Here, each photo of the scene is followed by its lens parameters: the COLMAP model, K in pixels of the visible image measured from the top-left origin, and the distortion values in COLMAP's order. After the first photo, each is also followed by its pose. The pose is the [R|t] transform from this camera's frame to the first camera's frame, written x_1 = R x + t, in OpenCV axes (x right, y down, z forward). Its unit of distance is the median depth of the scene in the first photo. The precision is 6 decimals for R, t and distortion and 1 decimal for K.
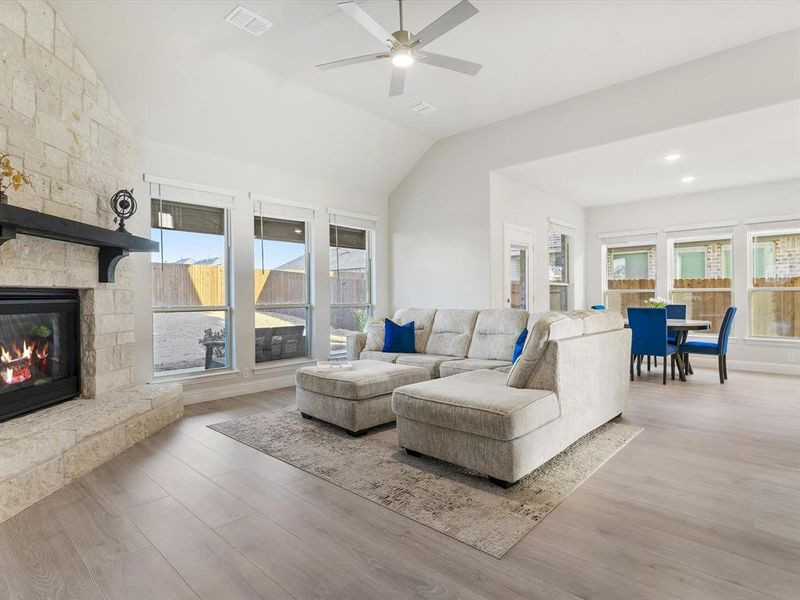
lens RADIAL K [[433.9, 0, 395.7], [0, 433.9, 301.5], [0, 0, 1]] dist [0.009556, -0.004805]
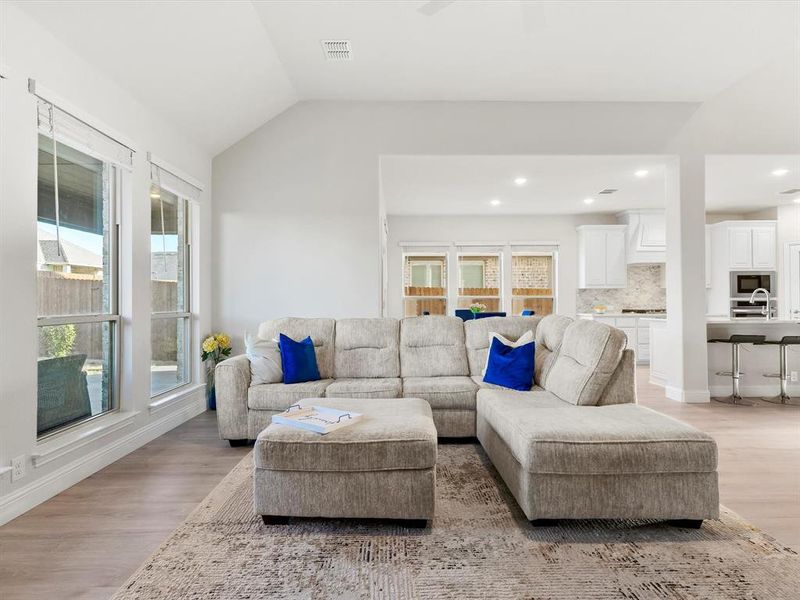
lens RADIAL K [[433.9, 0, 395.3], [0, 433.9, 299.3], [0, 0, 1]] dist [0.009556, -0.004805]
pose [[0.720727, 0.005691, 0.693195, -0.394333], [0.007852, 0.999835, -0.016372, -0.003221], [-0.693174, 0.017243, 0.720564, 0.408583]]
